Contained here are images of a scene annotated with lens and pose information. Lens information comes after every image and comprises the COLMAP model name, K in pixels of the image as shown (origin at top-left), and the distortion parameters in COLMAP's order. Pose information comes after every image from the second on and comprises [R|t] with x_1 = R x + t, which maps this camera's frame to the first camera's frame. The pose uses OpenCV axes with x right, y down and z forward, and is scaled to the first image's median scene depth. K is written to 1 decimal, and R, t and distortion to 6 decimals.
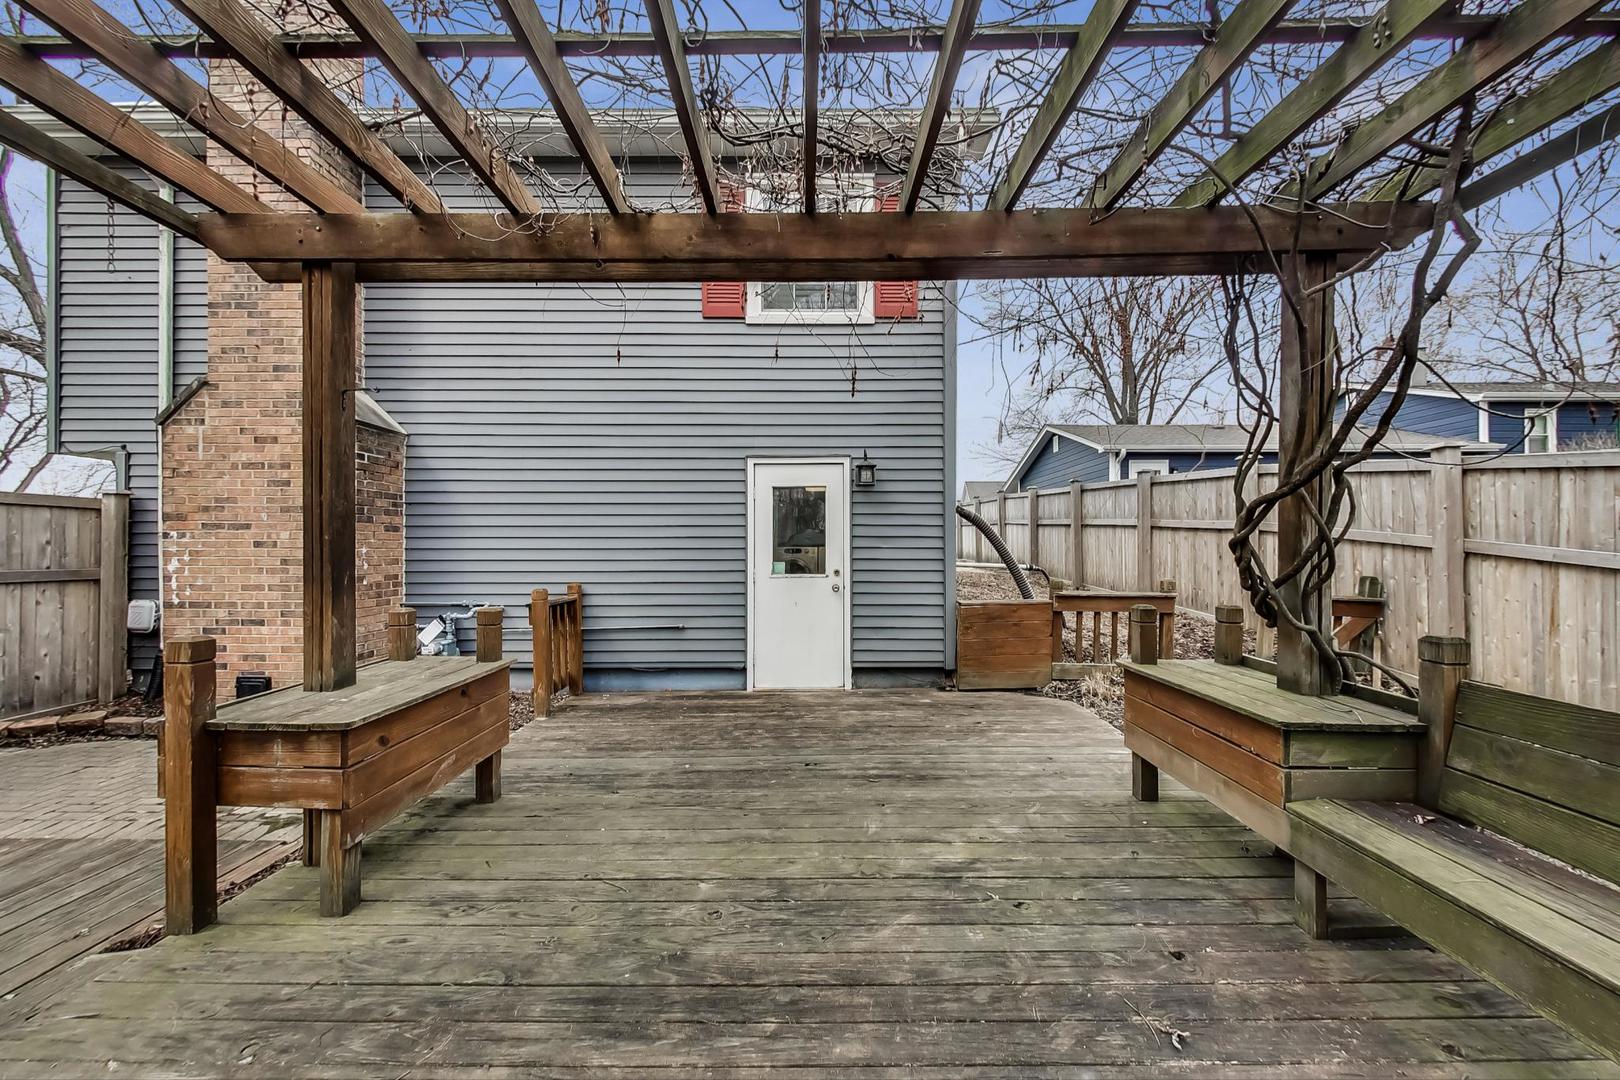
lens RADIAL K [[624.1, 0, 810.0], [0, 624.1, 540.0], [0, 0, 1]] dist [0.000185, -0.000202]
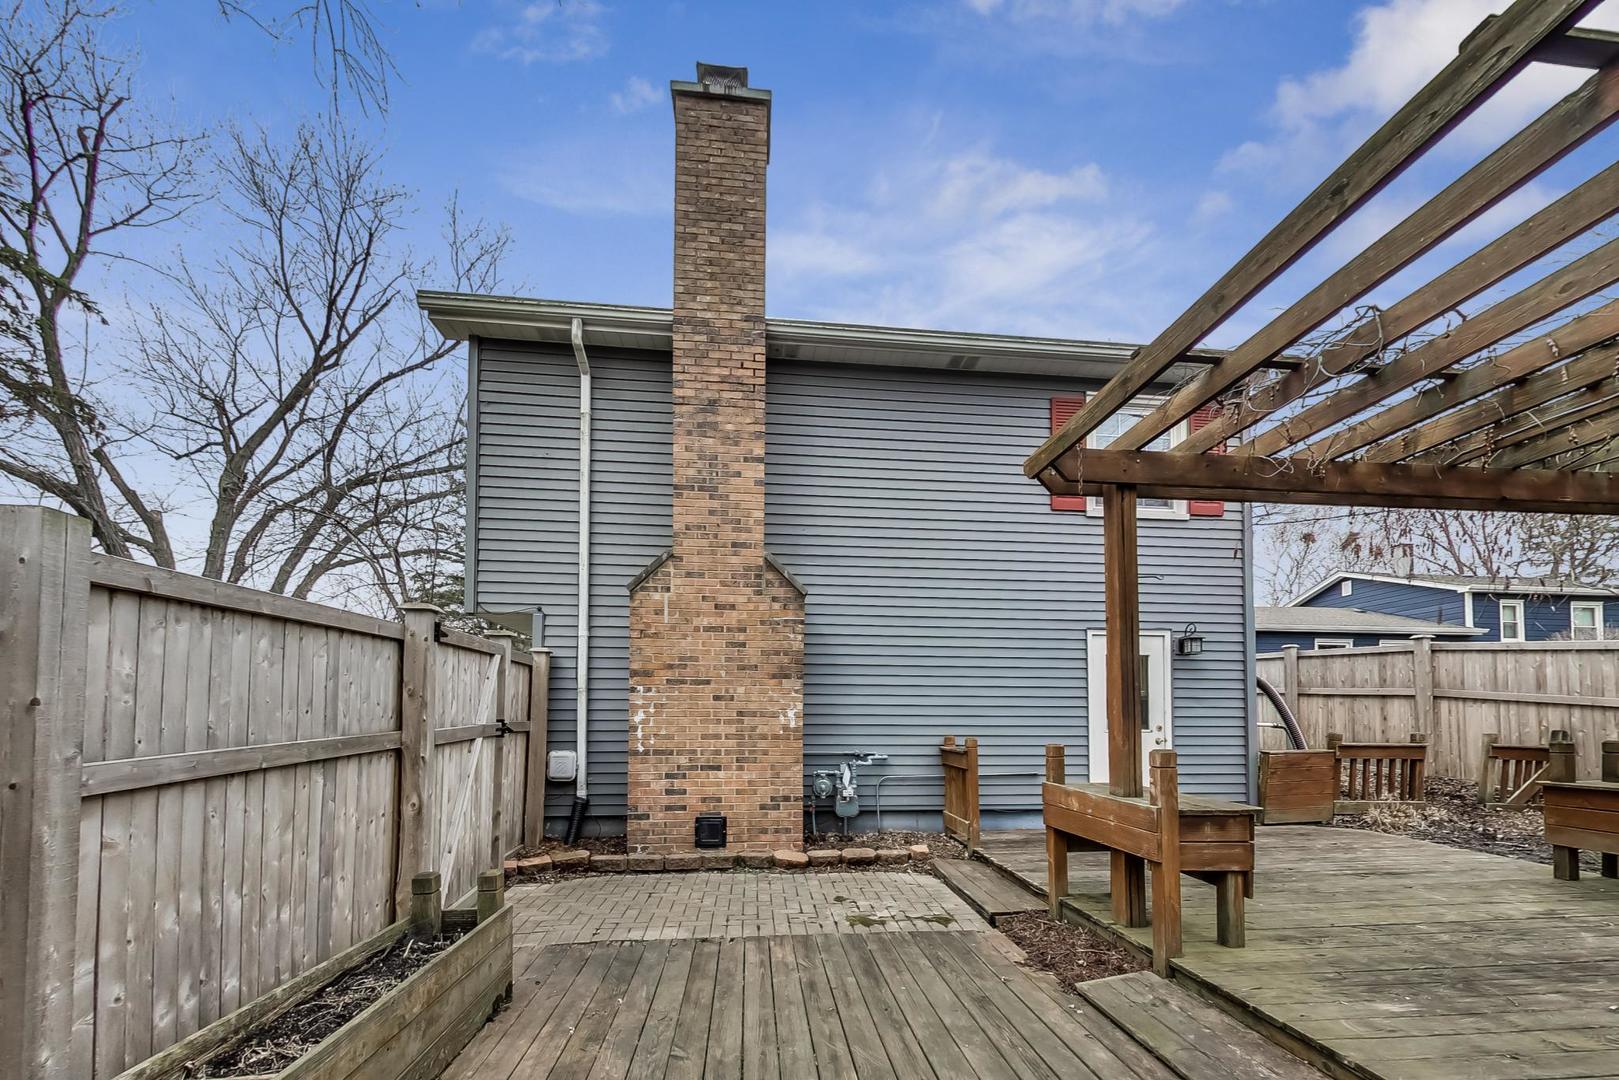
lens RADIAL K [[632.3, 0, 816.6], [0, 632.3, 686.0], [0, 0, 1]] dist [0.051073, -0.023502]
pose [[0.992978, 0.009399, 0.117929, -0.840125], [-0.004246, 0.999028, -0.043870, 0.034074], [-0.118227, 0.043061, 0.992053, -0.160718]]
